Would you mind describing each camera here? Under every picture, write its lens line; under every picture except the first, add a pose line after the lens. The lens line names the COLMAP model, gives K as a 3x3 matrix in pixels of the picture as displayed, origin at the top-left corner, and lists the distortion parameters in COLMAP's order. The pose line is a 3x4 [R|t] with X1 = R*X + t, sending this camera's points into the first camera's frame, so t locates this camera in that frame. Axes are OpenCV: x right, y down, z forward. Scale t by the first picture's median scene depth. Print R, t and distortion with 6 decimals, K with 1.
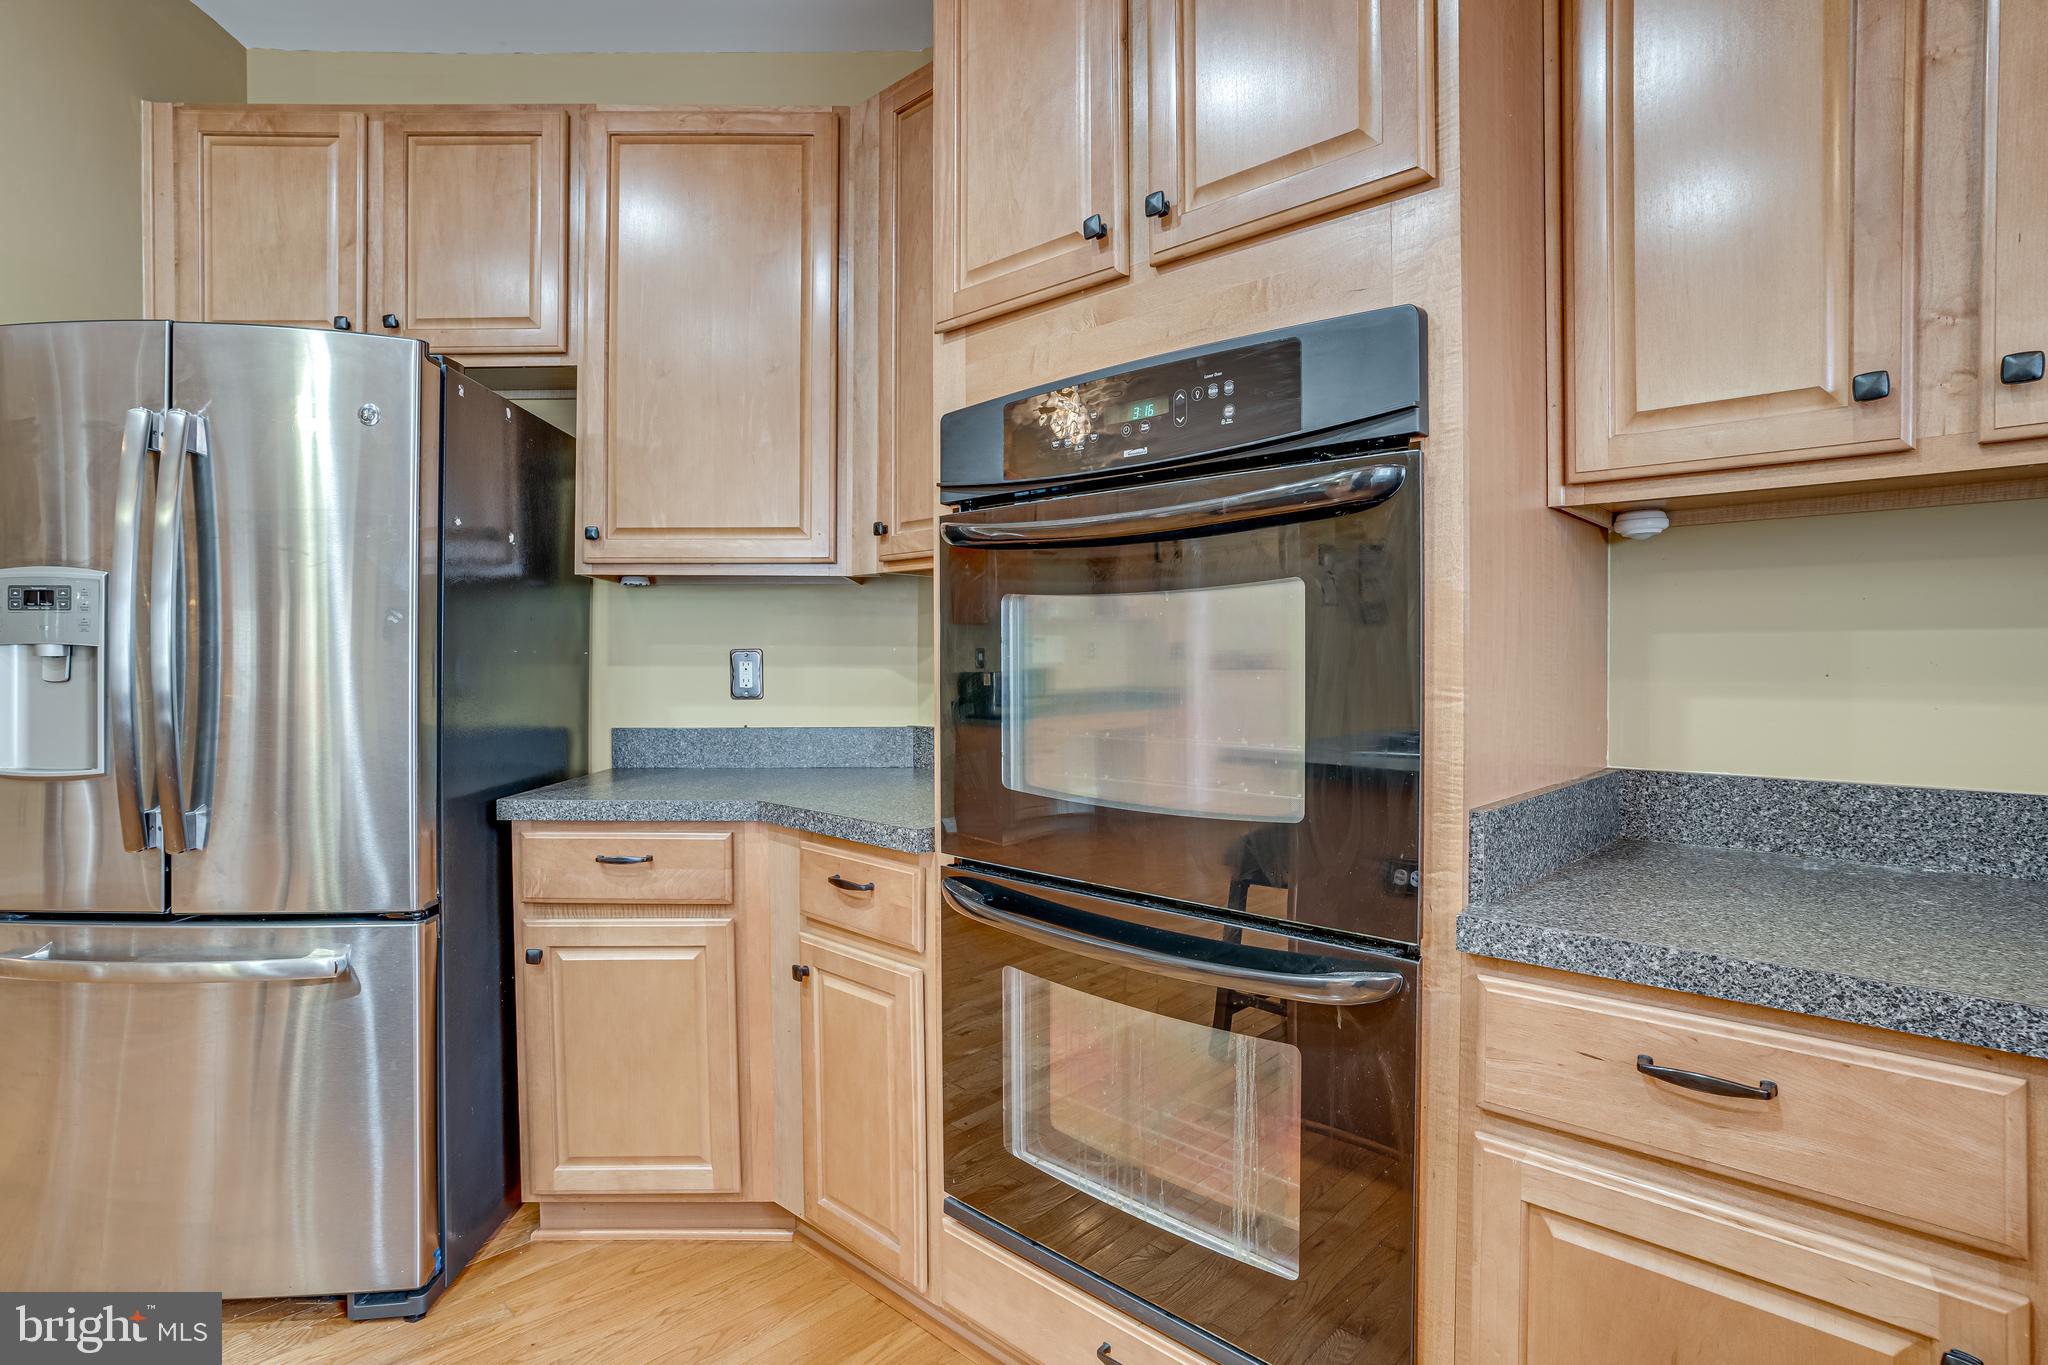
lens RADIAL K [[1021.6, 0, 1019.7], [0, 1021.6, 680.2], [0, 0, 1]] dist [-0.060535, 0.027555]
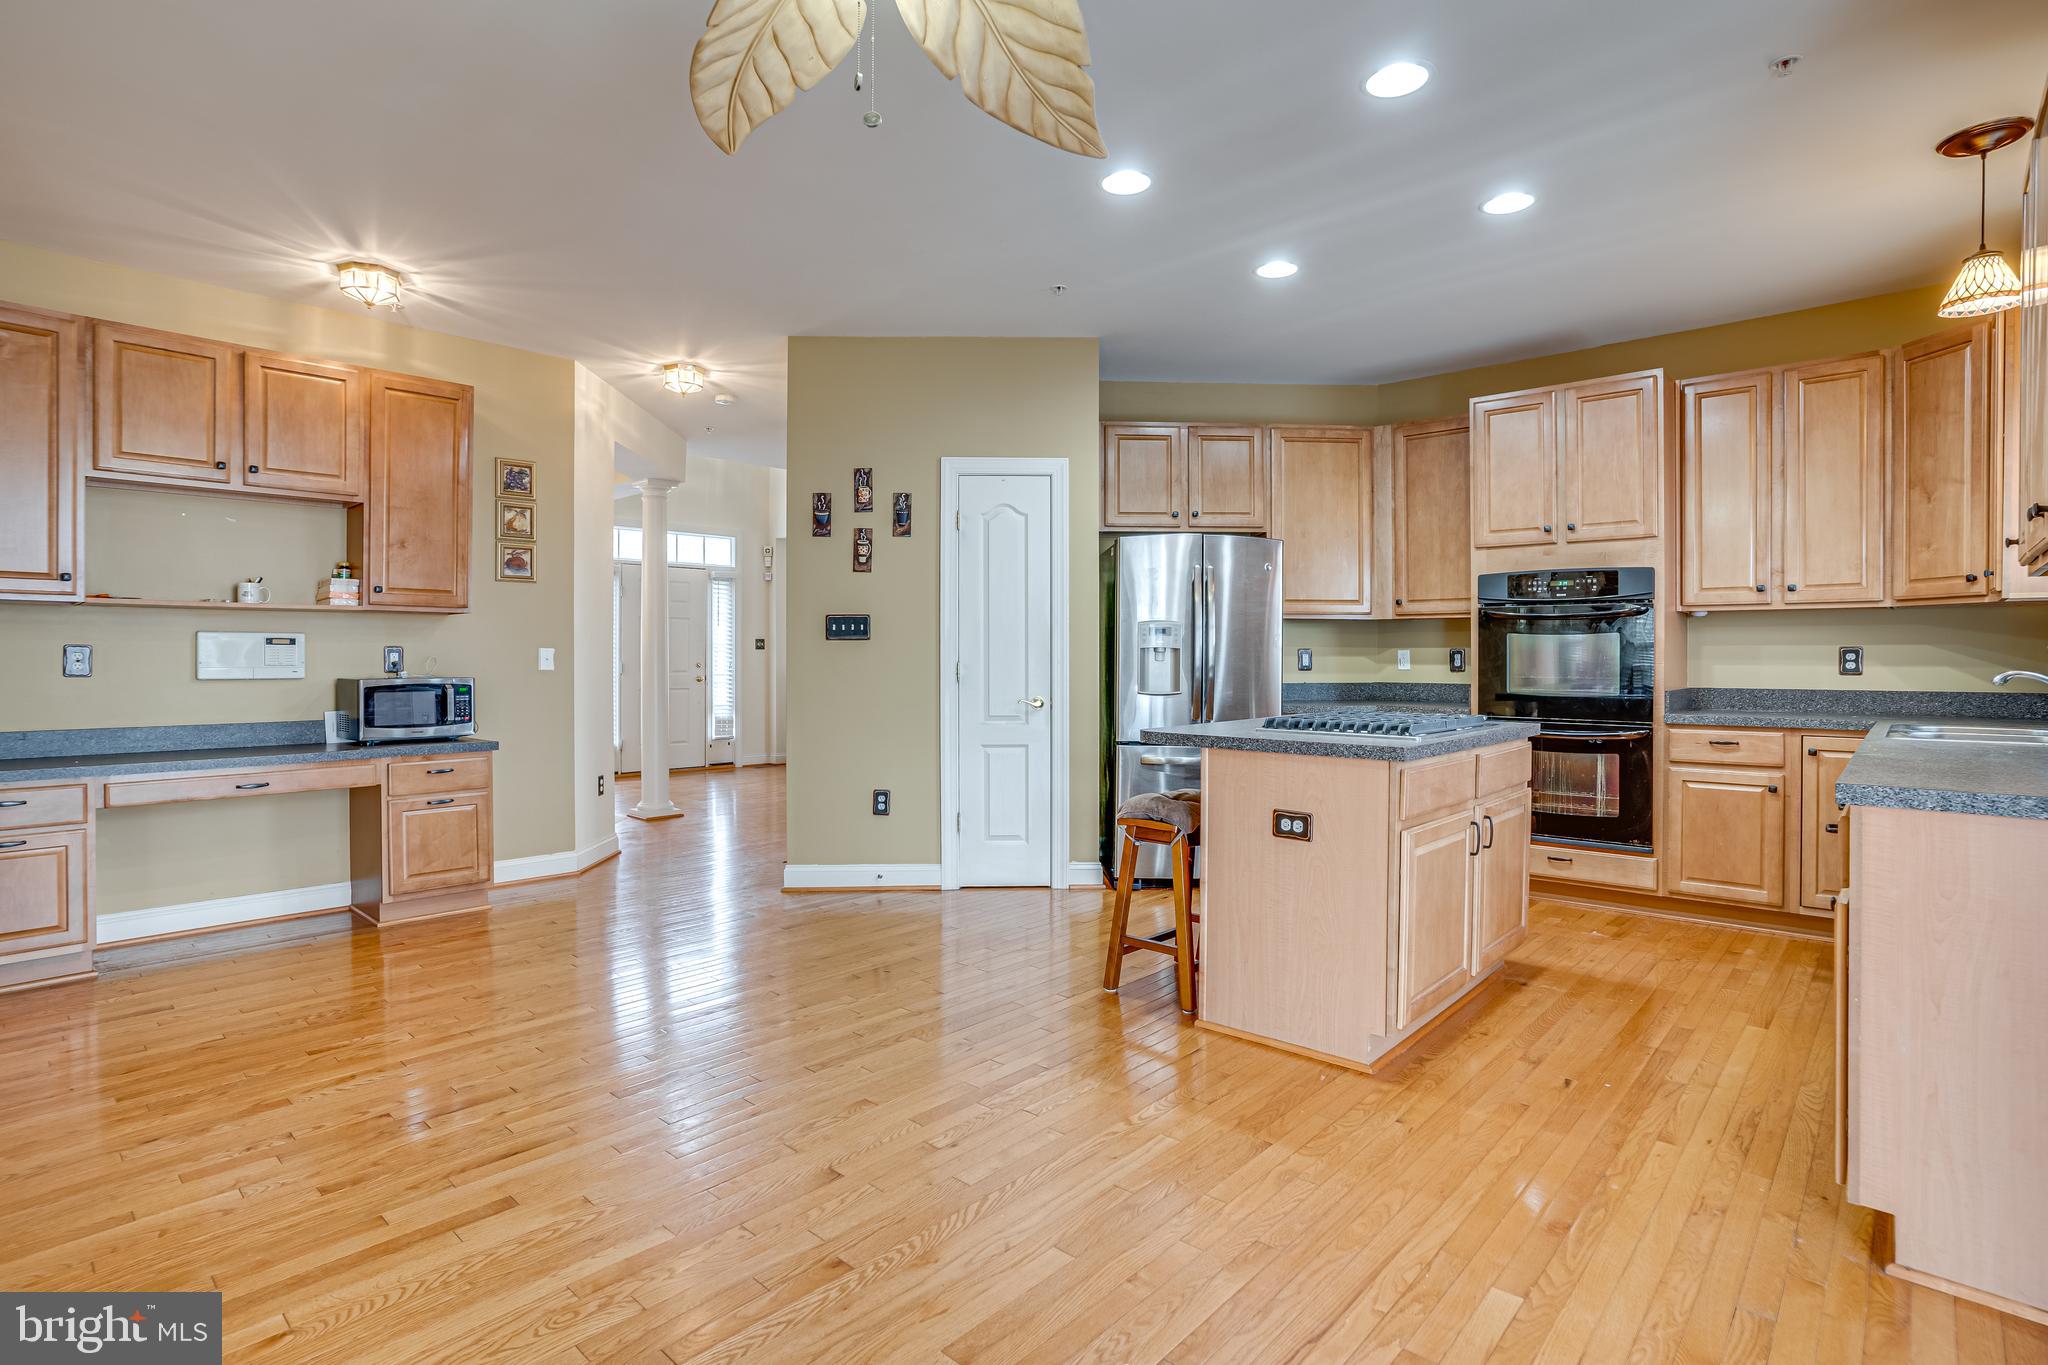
lens RADIAL K [[1021.6, 0, 1027.1], [0, 1021.6, 662.9], [0, 0, 1]] dist [-0.060535, 0.027555]
pose [[0.999847, 0.000761, 0.017493, -1.869152], [-0.000584, 0.999949, -0.010121, 0.049250], [-0.017500, 0.010110, 0.999796, -2.548848]]
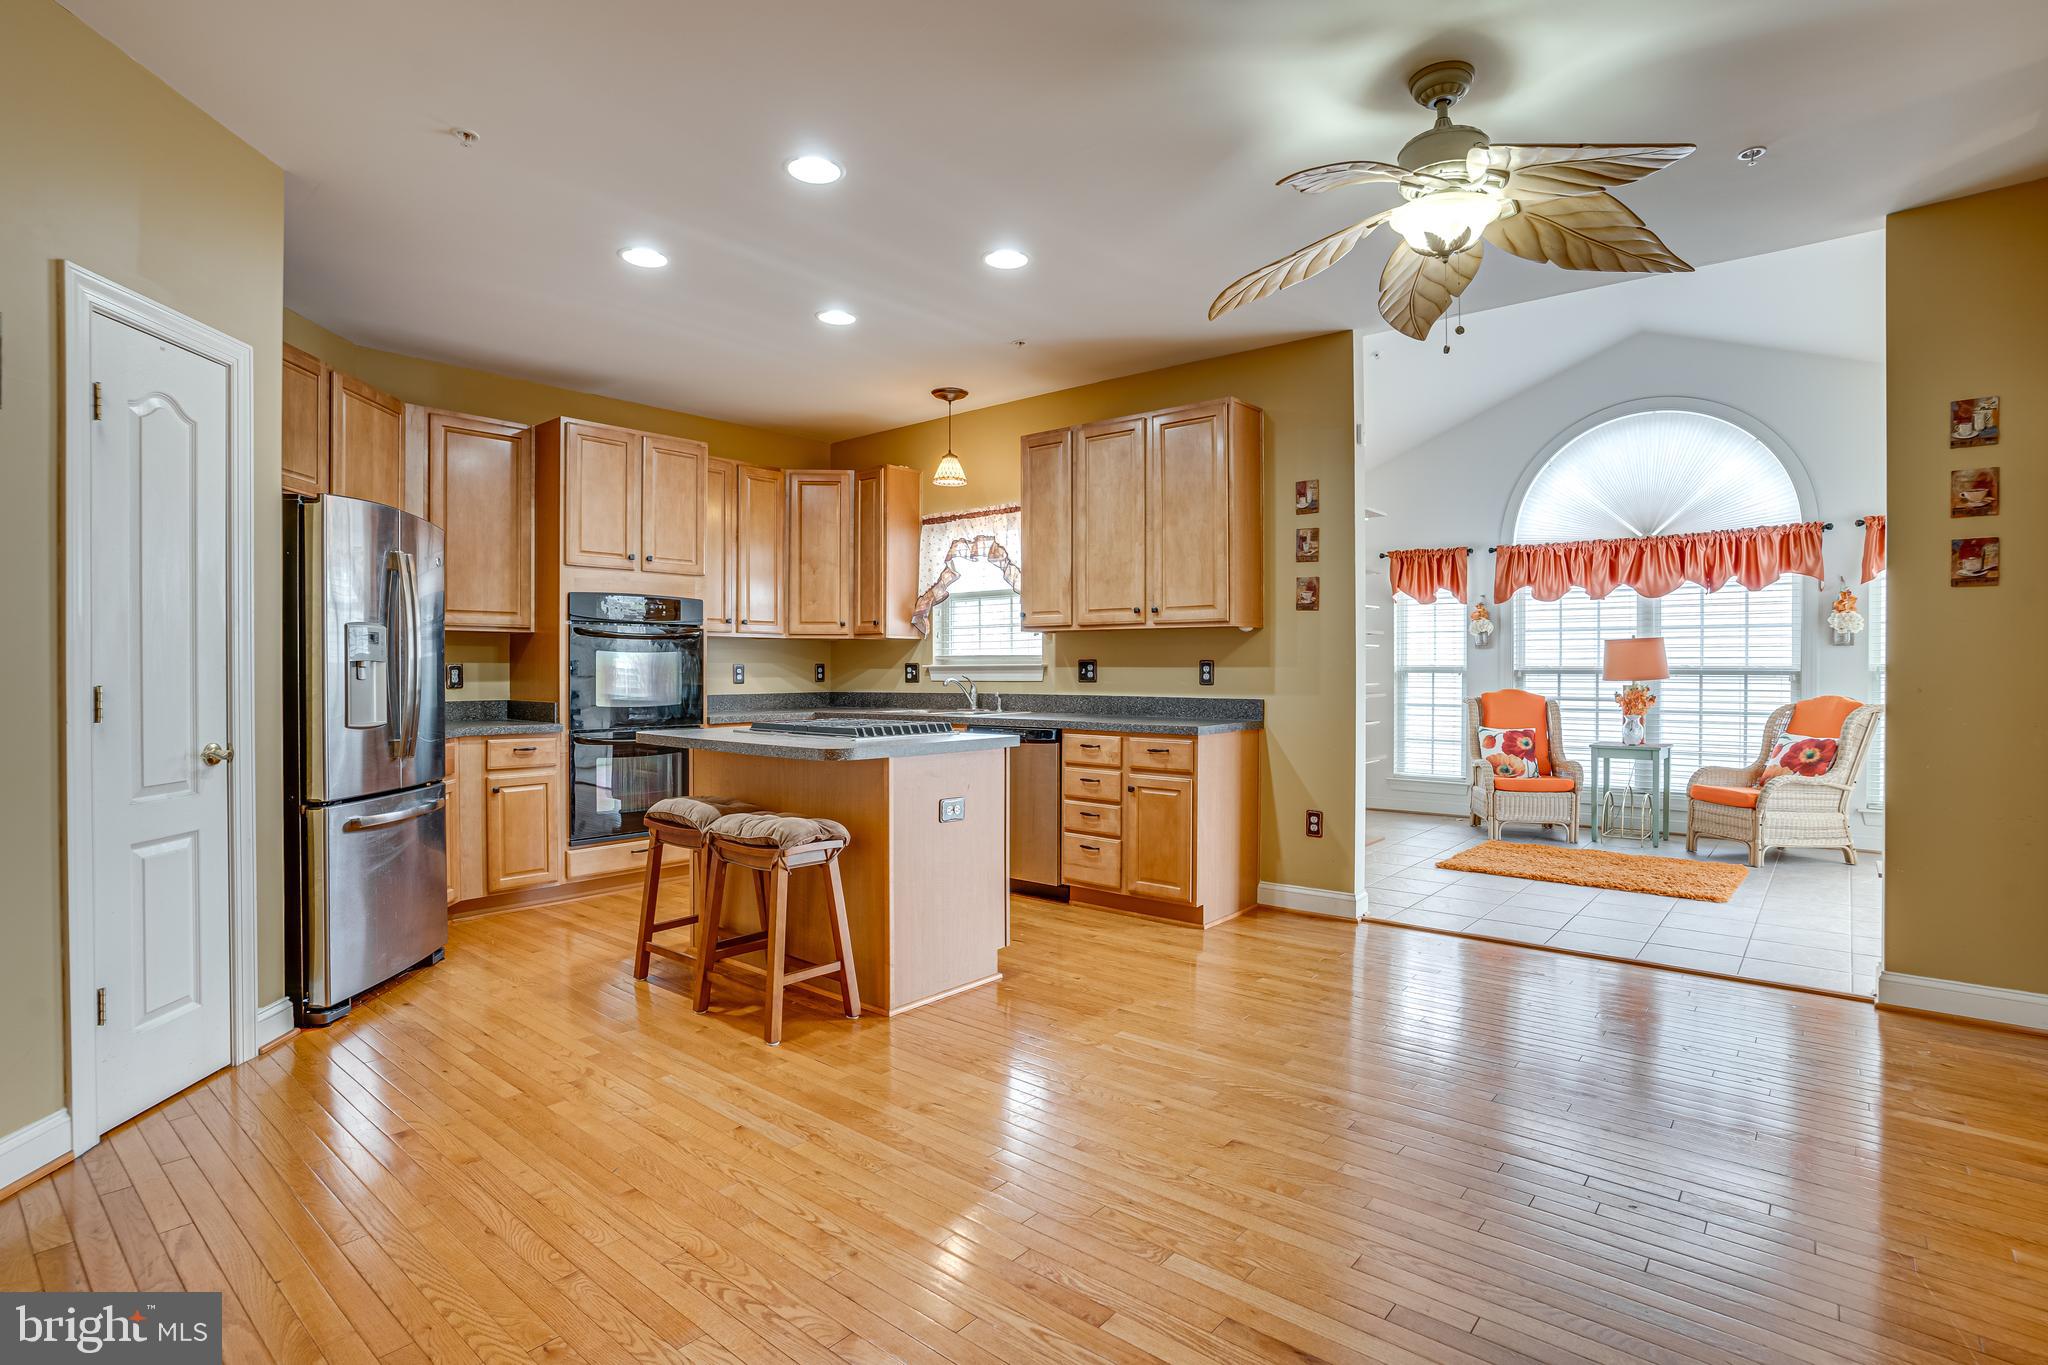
lens RADIAL K [[1021.6, 0, 1029.3], [0, 1021.6, 674.2], [0, 0, 1]] dist [-0.060535, 0.027555]
pose [[-0.068039, -0.004485, 0.997673, -4.105183], [0.017214, 0.999836, 0.005669, 0.002067], [-0.997534, 0.017560, -0.067951, -0.252211]]
